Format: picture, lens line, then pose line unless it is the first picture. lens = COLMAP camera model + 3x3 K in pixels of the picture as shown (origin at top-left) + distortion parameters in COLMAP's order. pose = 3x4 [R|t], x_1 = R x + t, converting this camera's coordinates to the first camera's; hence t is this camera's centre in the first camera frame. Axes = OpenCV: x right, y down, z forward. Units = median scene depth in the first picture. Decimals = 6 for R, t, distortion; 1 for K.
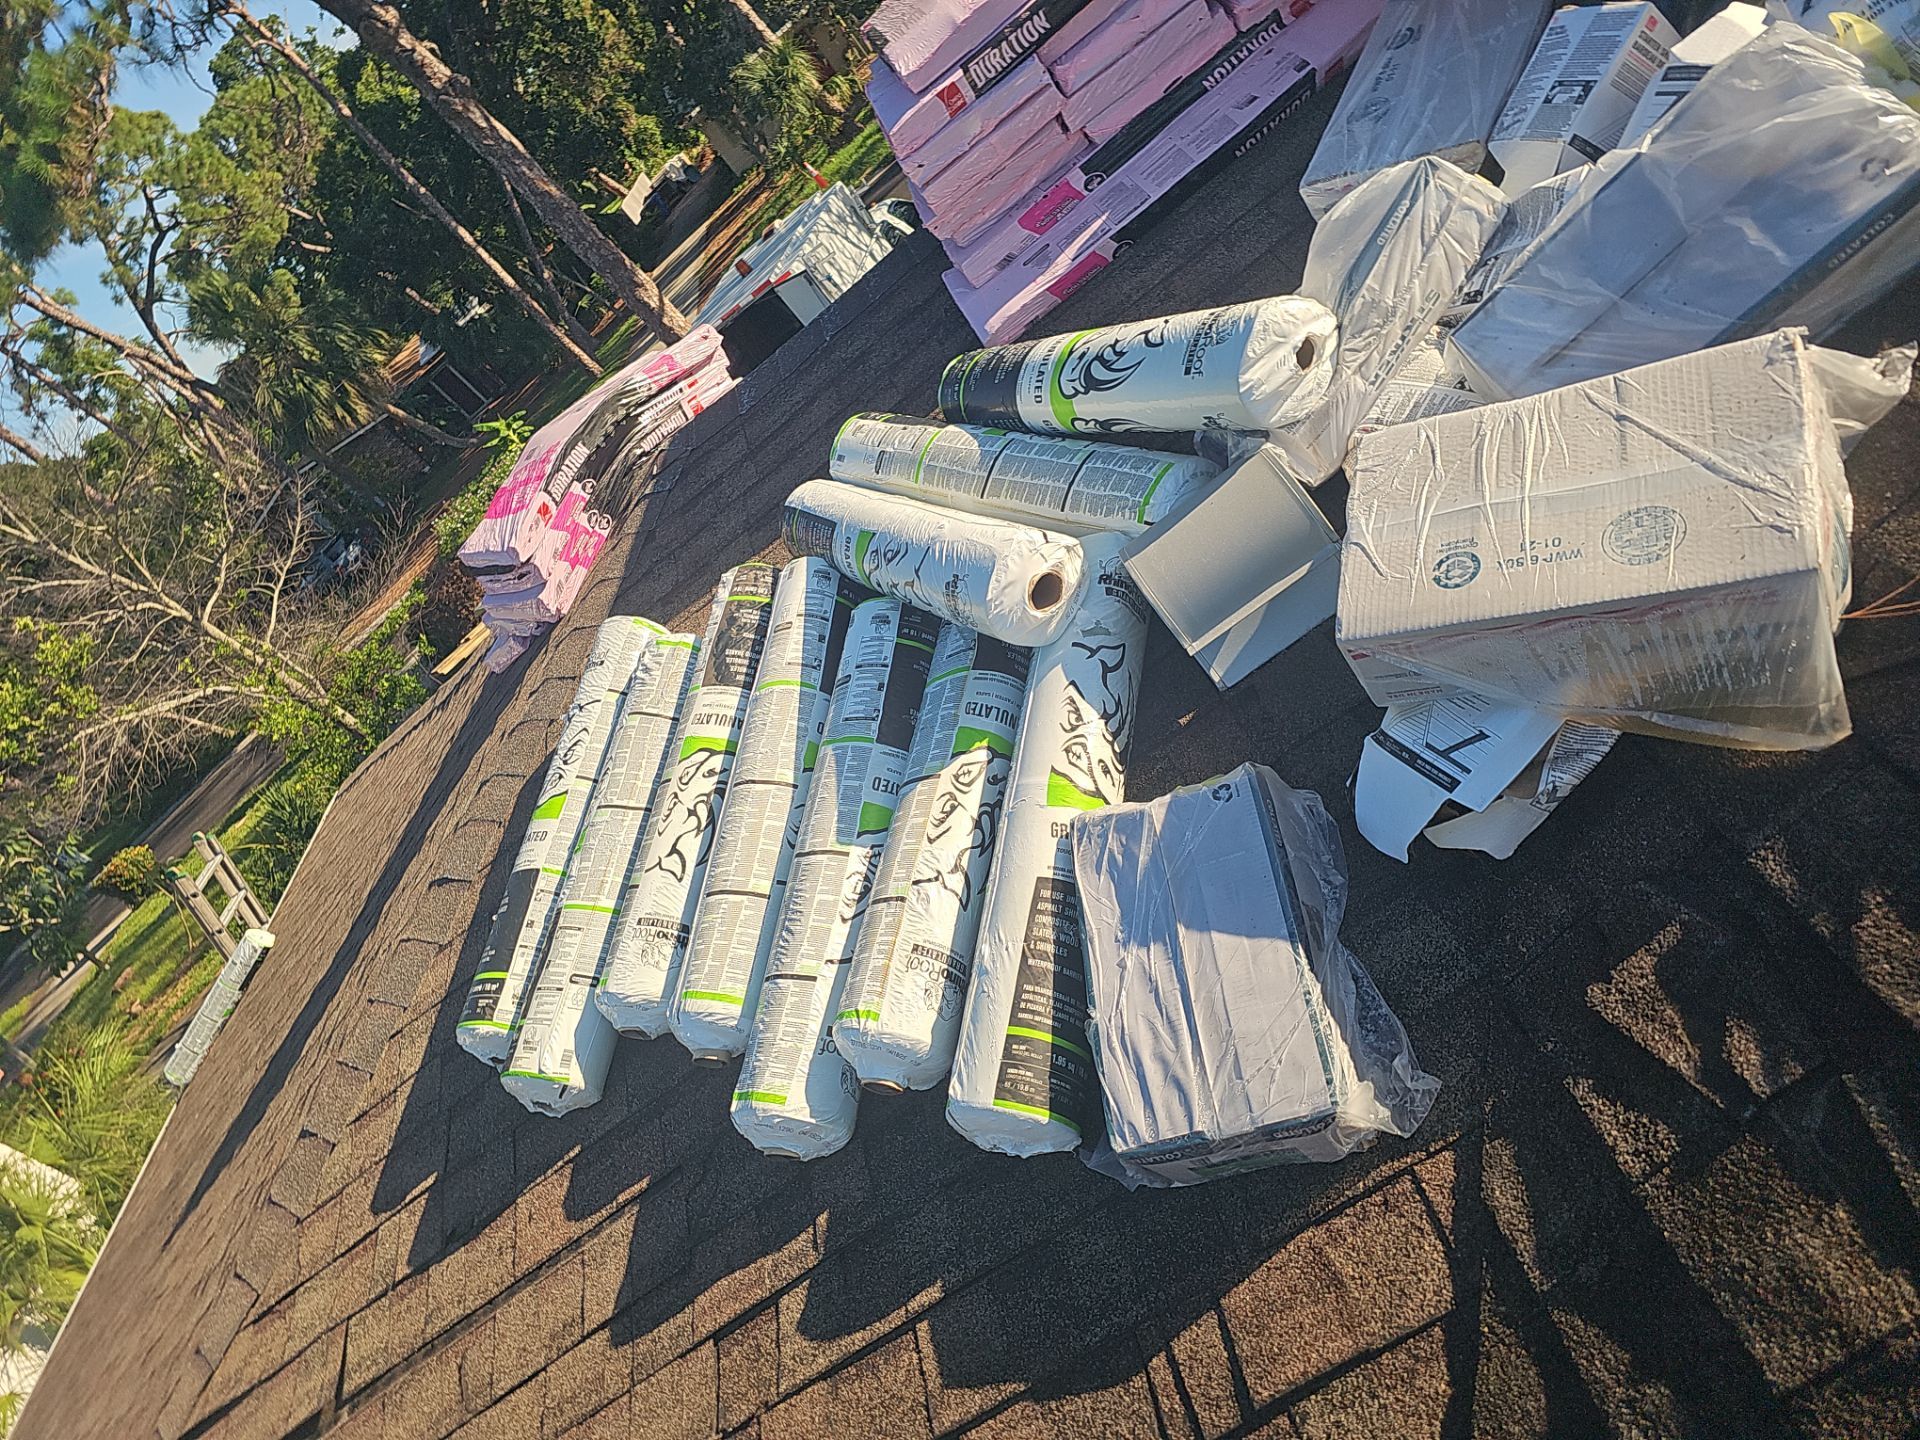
lens RADIAL K [[1281.6, 0, 954.7], [0, 1281.6, 716.6], [0, 0, 1]] dist [0.066014, -0.048793]
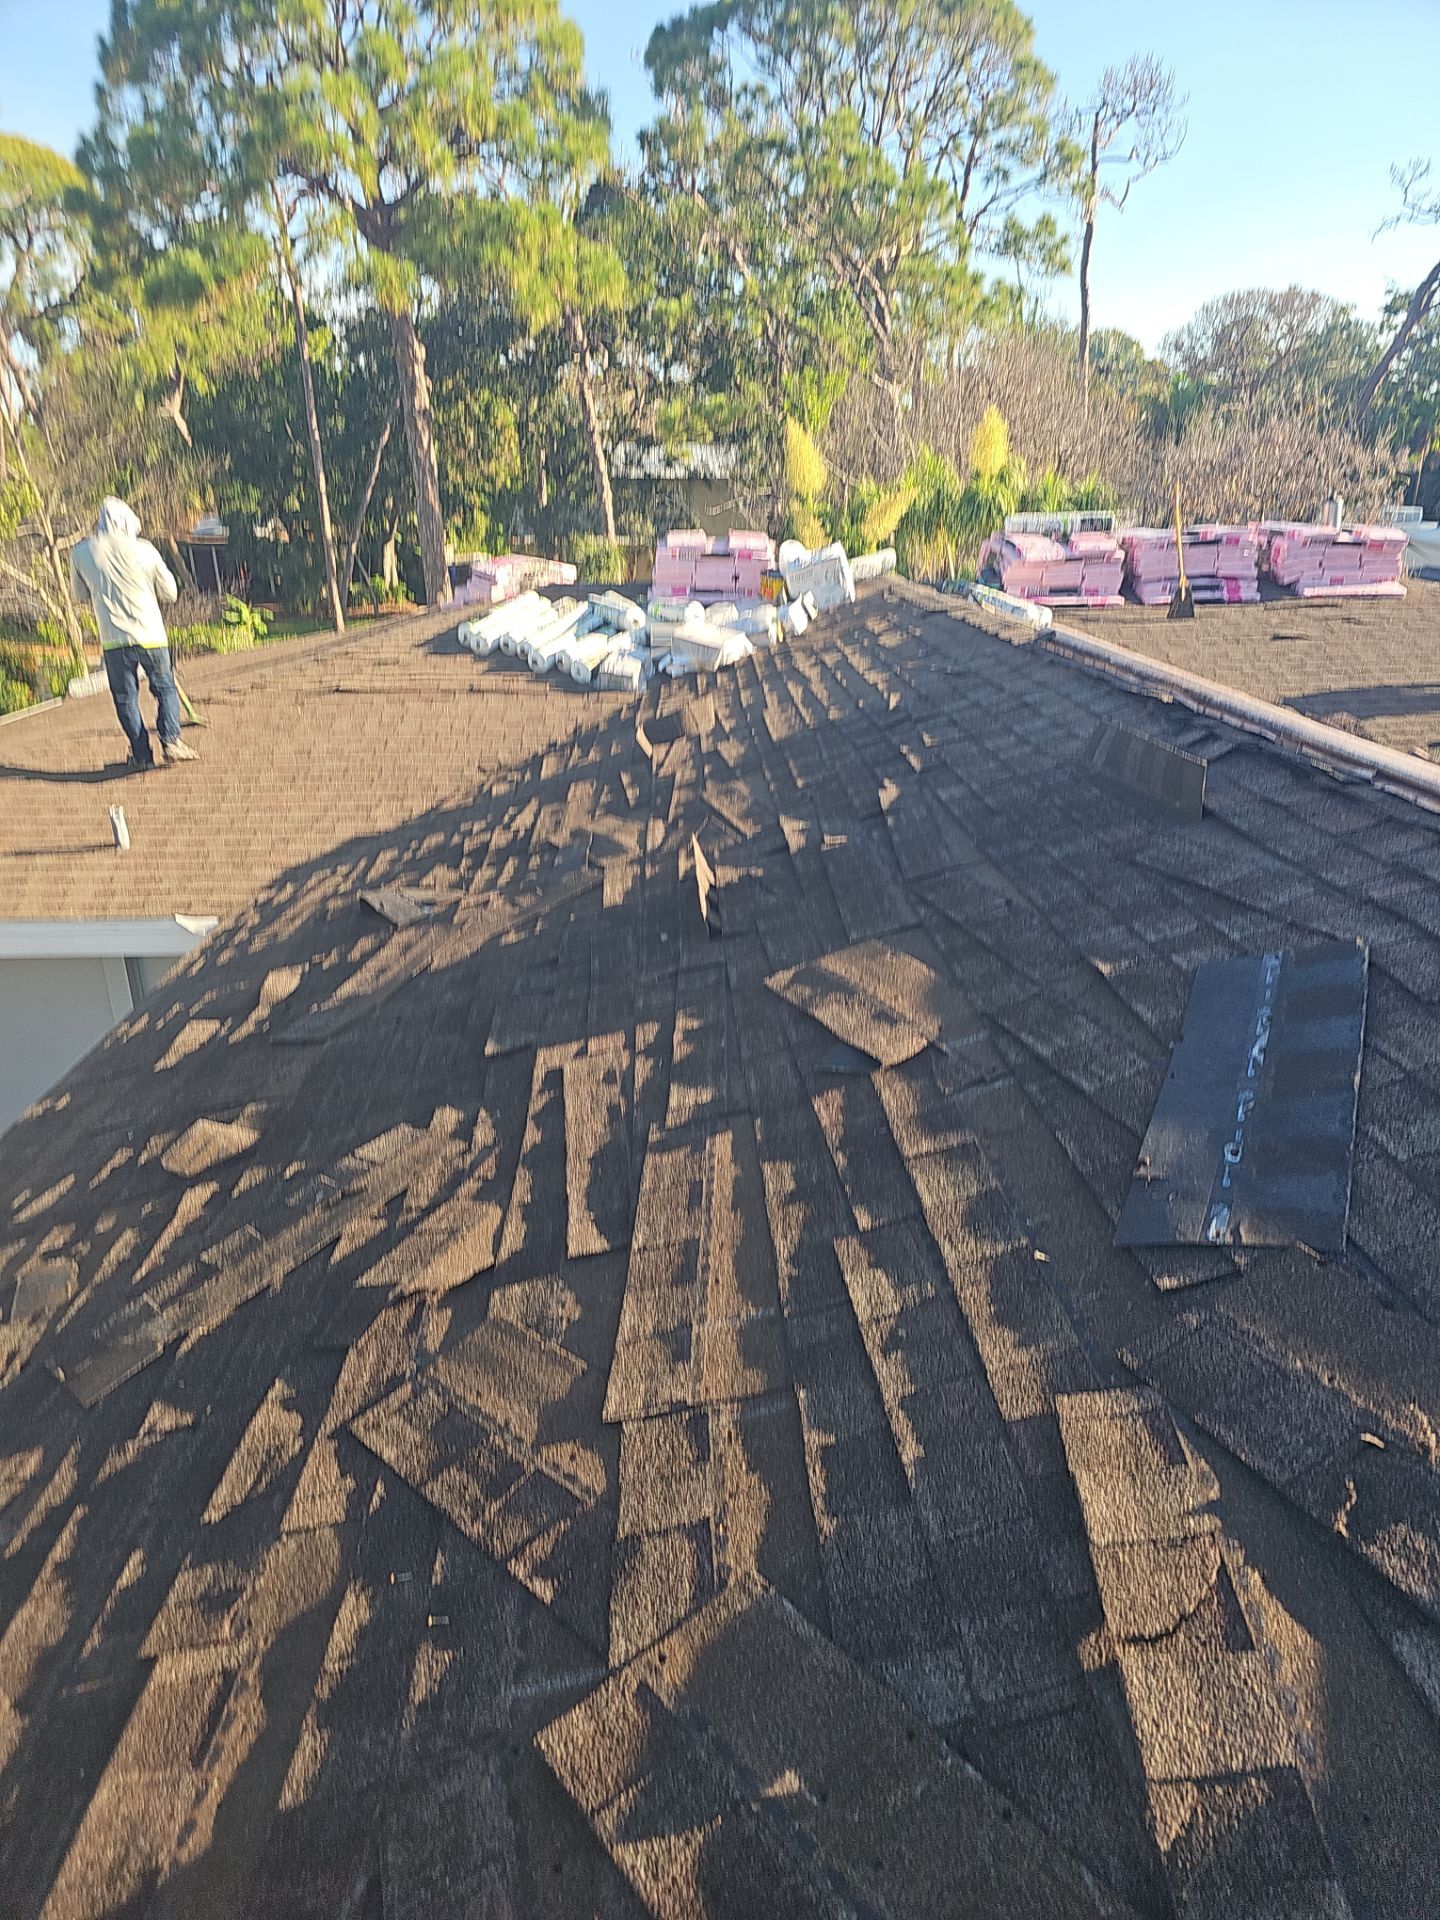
lens RADIAL K [[1132.4, 0, 720.0], [0, 1132.4, 960.0], [0, 0, 1]] dist [0.059187, -0.029499]
pose [[0.786883, 0.594754, 0.164570, 0.398560], [-0.549193, 0.796549, -0.252780, 1.984479], [-0.281430, 0.108527, 0.953425, -3.376705]]
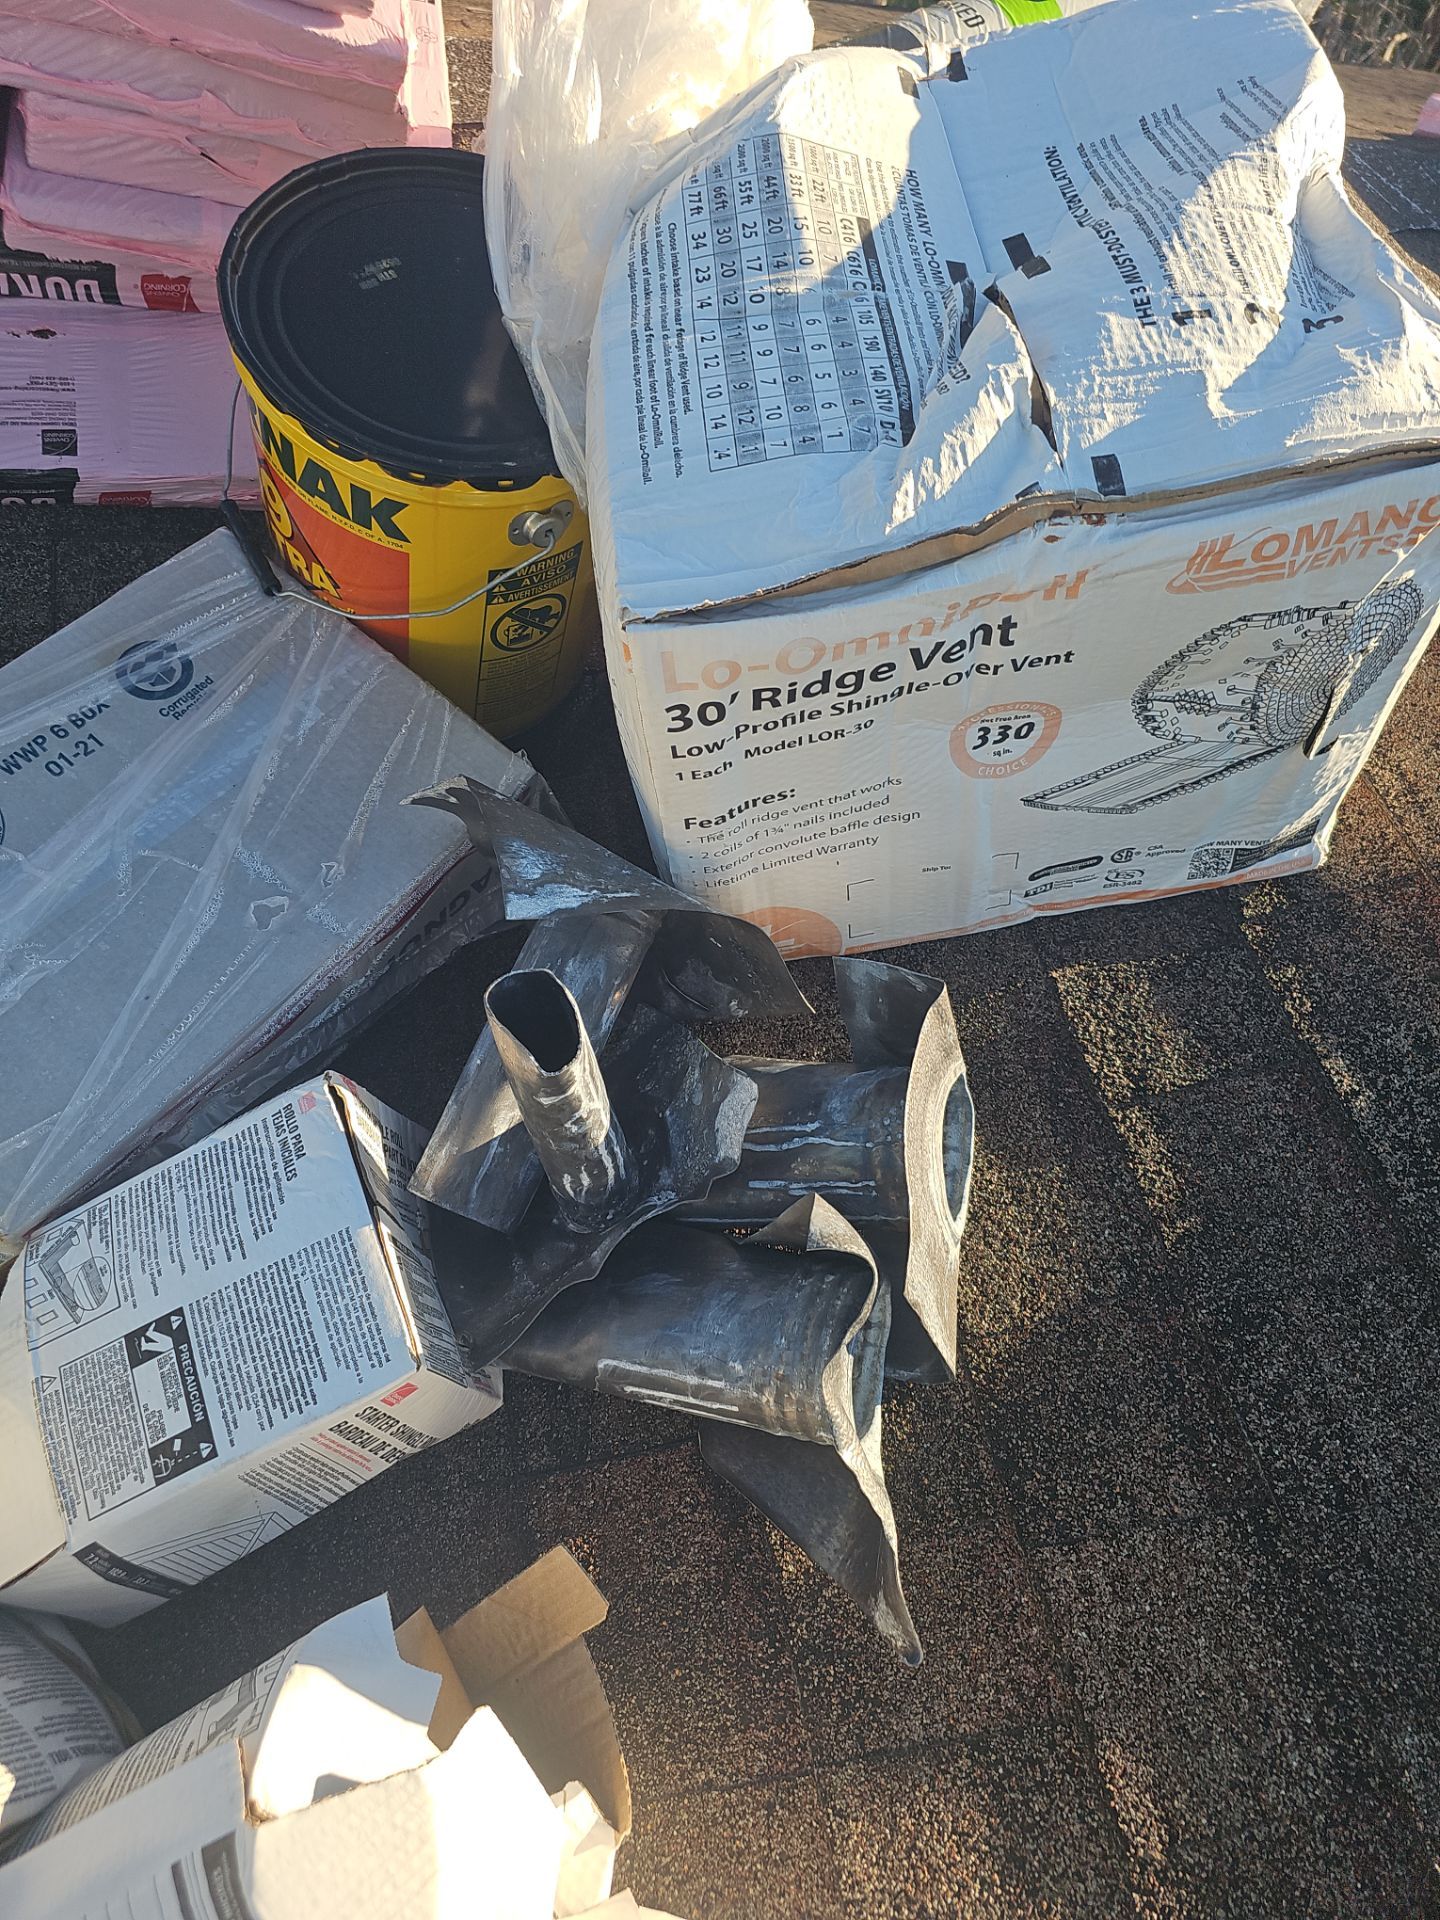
lens RADIAL K [[1285.6, 0, 700.2], [0, 1285.6, 957.7], [0, 0, 1]] dist [0.056674, -0.043666]
pose [[0.674144, 0.413533, 0.611981, 0.274518], [-0.549048, 0.834798, 0.040723, -0.624552], [-0.494040, -0.363460, 0.789824, 0.637247]]
